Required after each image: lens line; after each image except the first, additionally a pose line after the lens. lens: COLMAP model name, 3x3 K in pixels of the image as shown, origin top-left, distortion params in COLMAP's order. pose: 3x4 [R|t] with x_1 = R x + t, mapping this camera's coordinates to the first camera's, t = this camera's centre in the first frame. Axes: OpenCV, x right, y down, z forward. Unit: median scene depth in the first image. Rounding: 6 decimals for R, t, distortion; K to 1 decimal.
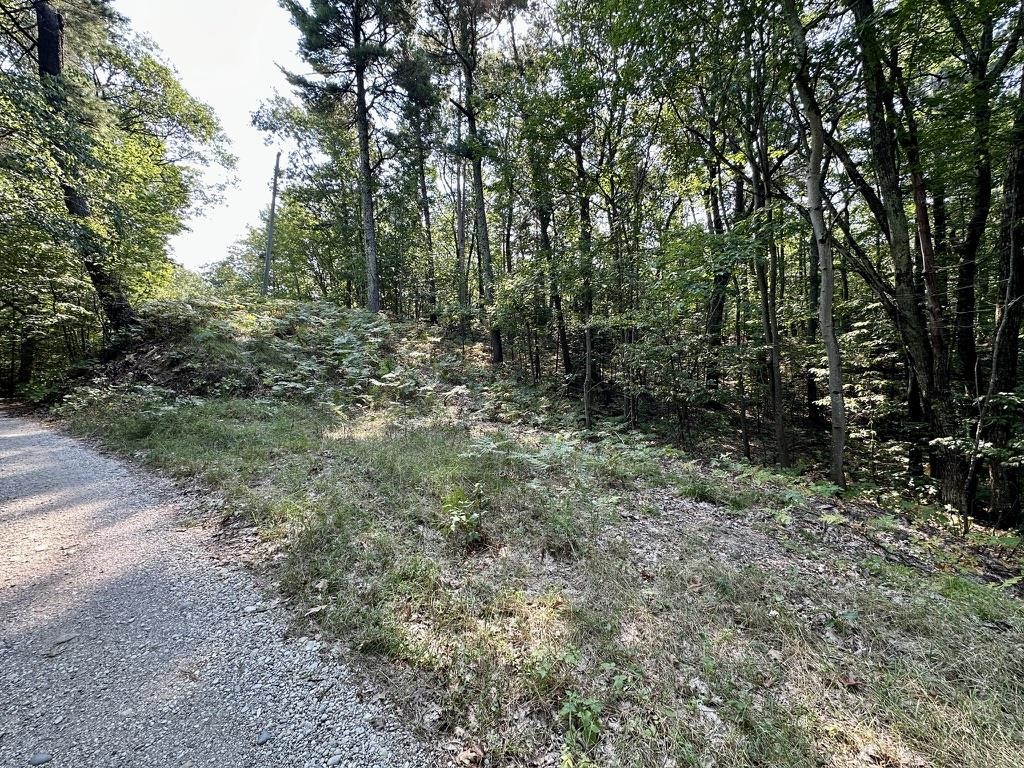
lens RADIAL K [[412.8, 0, 512.0], [0, 412.8, 384.0], [0, 0, 1]] dist [-0.000158, 0.000101]
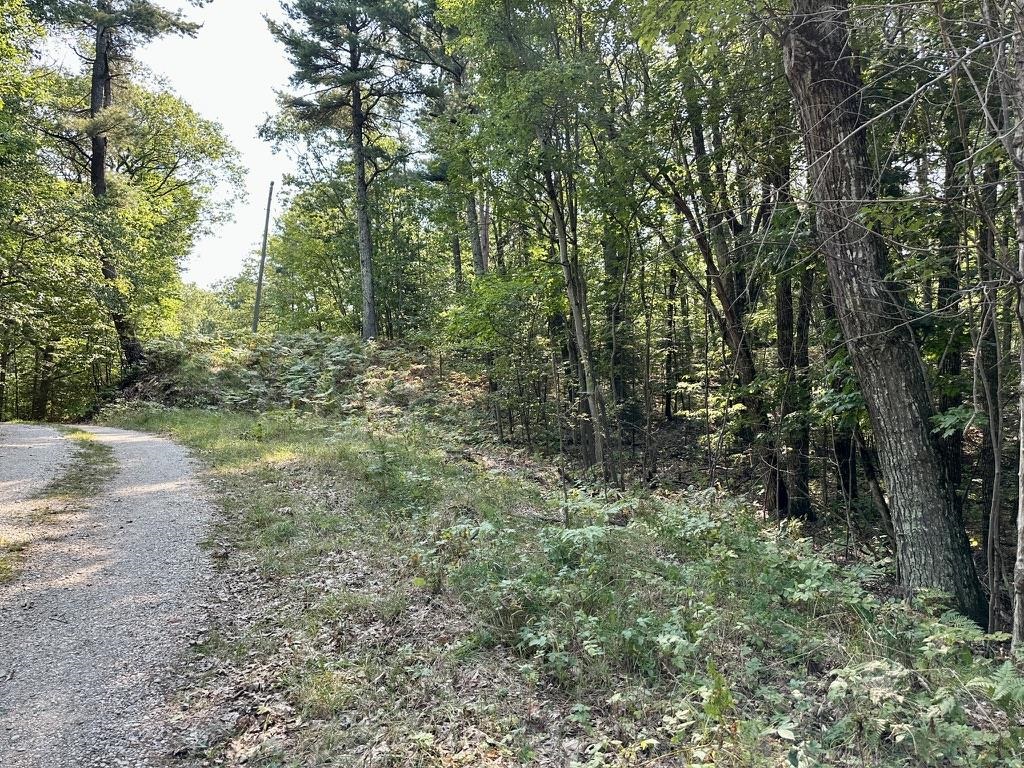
lens RADIAL K [[727.6, 0, 512.0], [0, 727.6, 384.0], [0, 0, 1]] dist [0.071641, -0.079041]
pose [[0.963561, -0.021619, -0.266615, 0.592732], [-0.001630, 0.996236, -0.086670, 0.094664], [0.267486, 0.083947, 0.959898, -0.655371]]
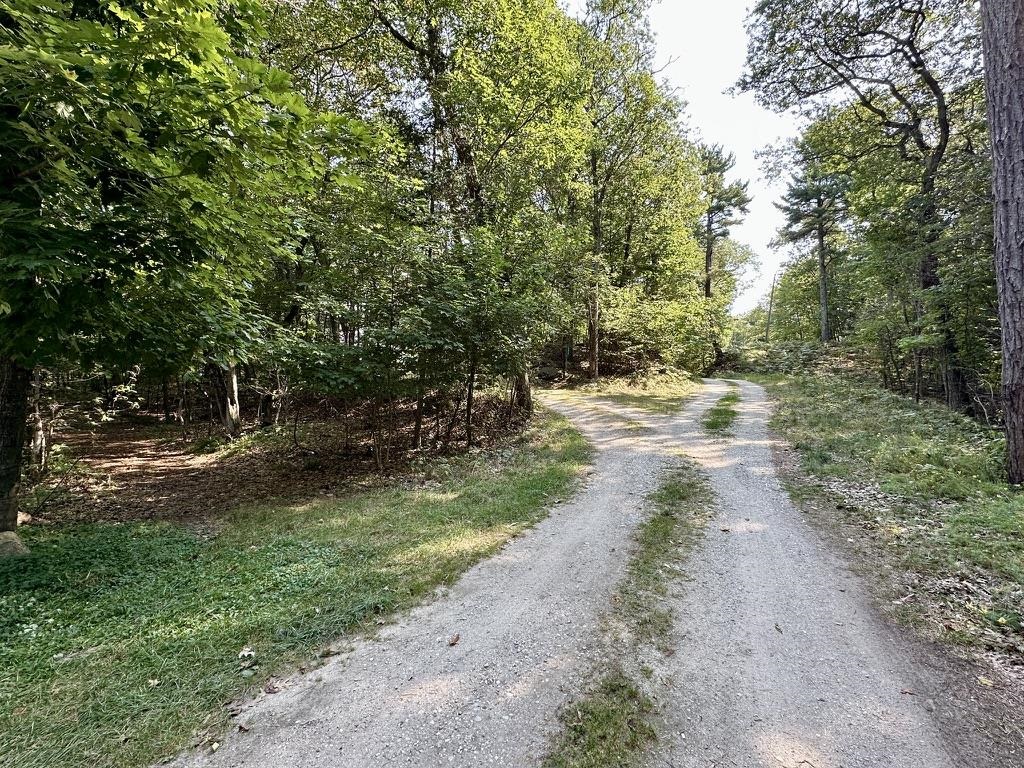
lens RADIAL K [[449.3, 0, 512.0], [0, 449.3, 384.0], [0, 0, 1]] dist [-0.000955, -0.000103]
pose [[0.445447, 0.009253, -0.895261, 1.314416], [-0.053792, 0.998417, -0.016446, 0.194598], [0.893691, 0.055483, 0.445239, -1.768814]]
